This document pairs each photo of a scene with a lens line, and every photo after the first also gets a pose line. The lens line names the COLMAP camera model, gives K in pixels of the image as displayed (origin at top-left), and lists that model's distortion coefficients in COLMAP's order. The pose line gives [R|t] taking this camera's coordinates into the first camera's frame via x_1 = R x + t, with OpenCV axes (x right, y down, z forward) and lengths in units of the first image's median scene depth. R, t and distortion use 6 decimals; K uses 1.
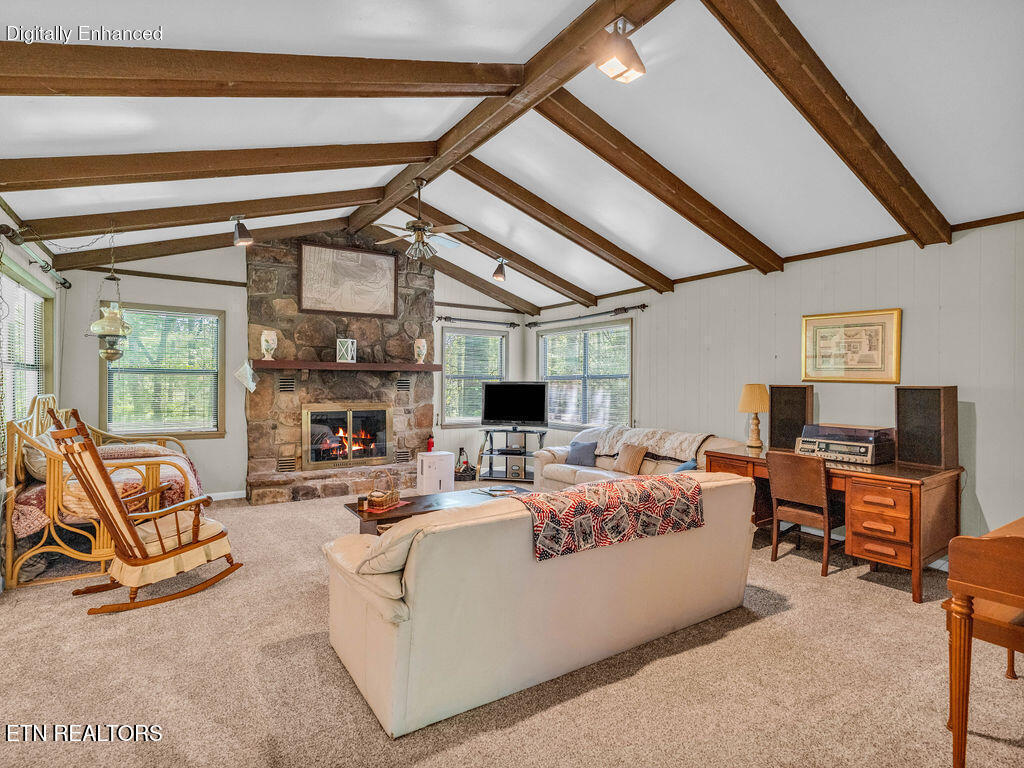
lens RADIAL K [[521.1, 0, 512.0], [0, 521.1, 384.0], [0, 0, 1]] dist [-0.014610, 0.001264]
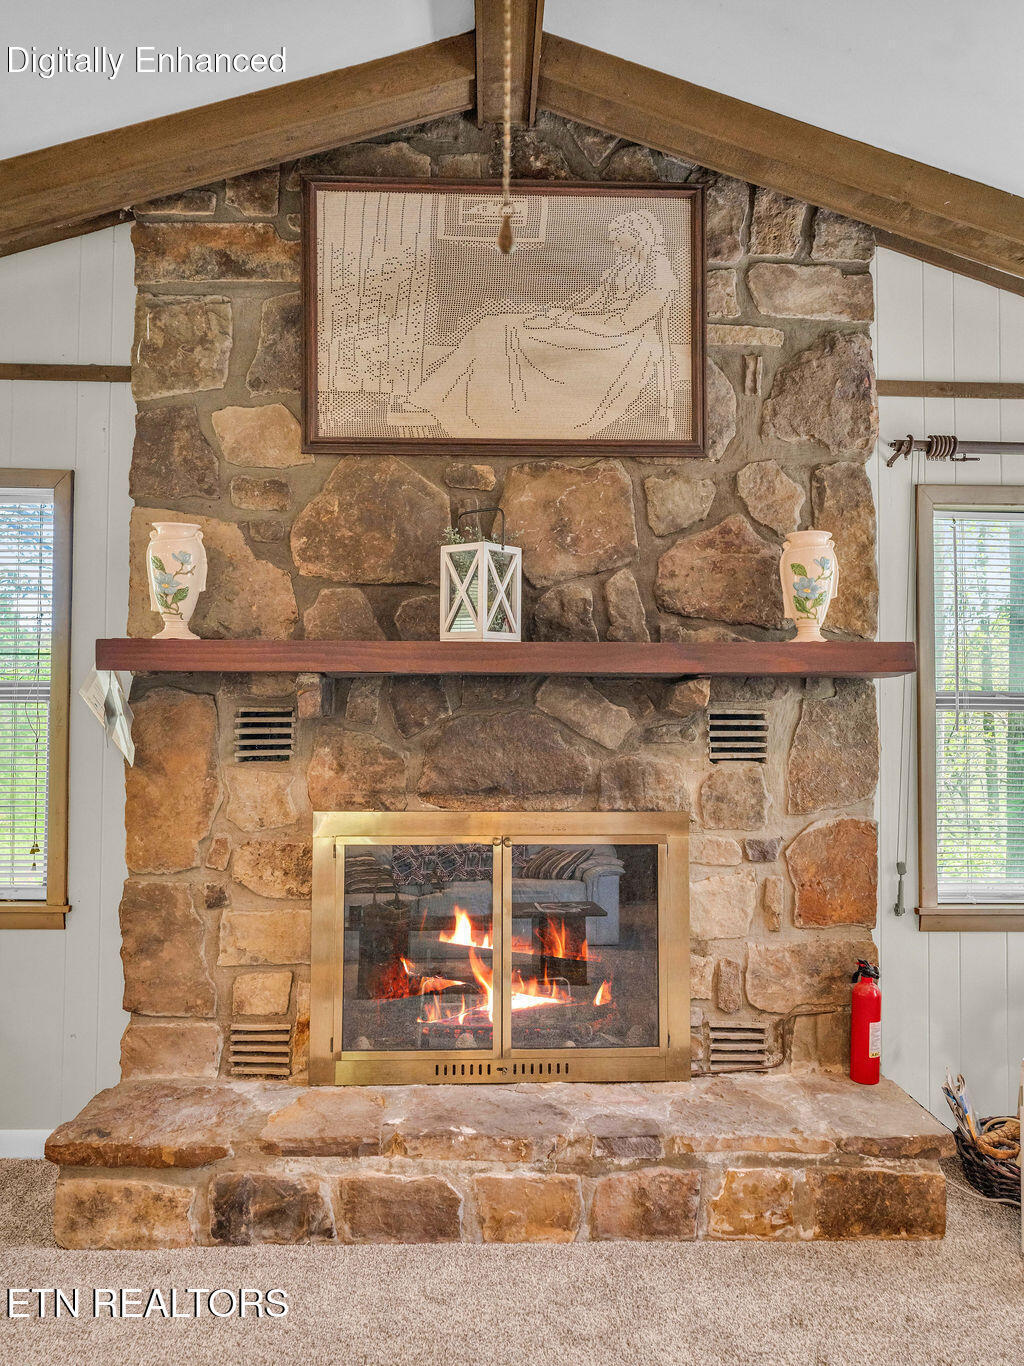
lens RADIAL K [[984.3, 0, 512.0], [0, 984.3, 683.0], [0, 0, 1]] dist [-0.000552, 0.001090]
pose [[0.852751, -0.023754, -0.521776, -0.067369], [0.000383, 0.998993, -0.044854, -0.002381], [0.522317, 0.038050, 0.851902, 0.598279]]
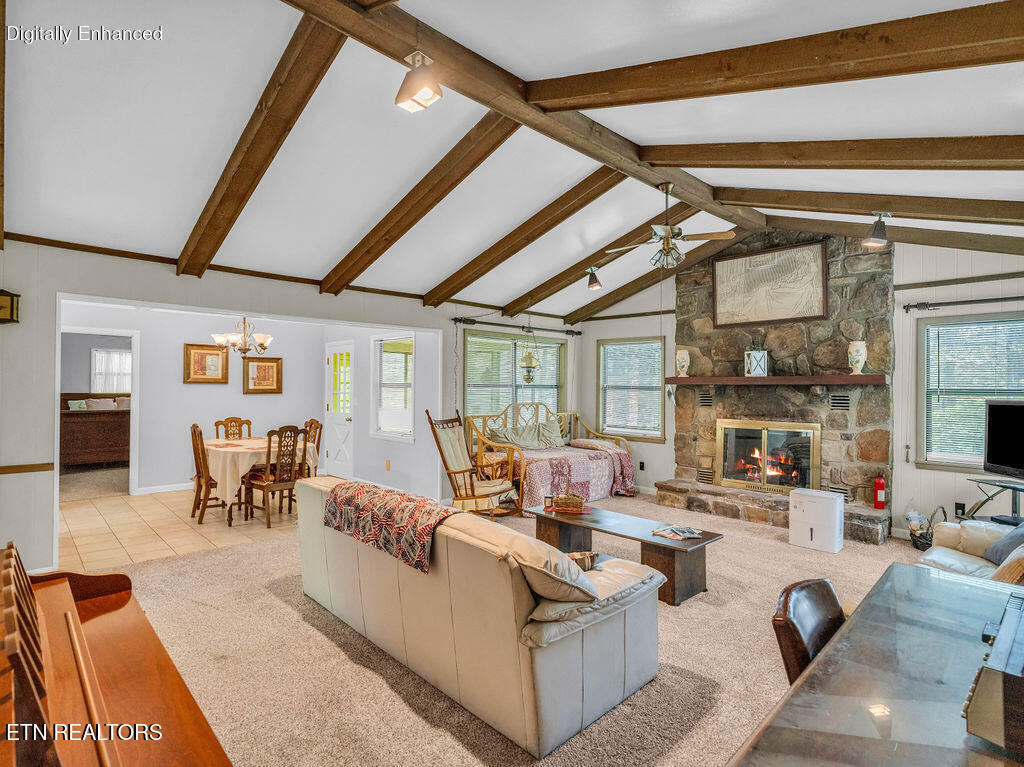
lens RADIAL K [[528.4, 0, 512.0], [0, 528.4, 383.5], [0, 0, 1]] dist [-0.012940, 0.000688]
pose [[0.178698, -0.014378, -0.983799, 0.499884], [-0.008945, 0.999828, -0.016237, -0.009514], [0.983863, 0.011702, 0.178538, 0.394730]]
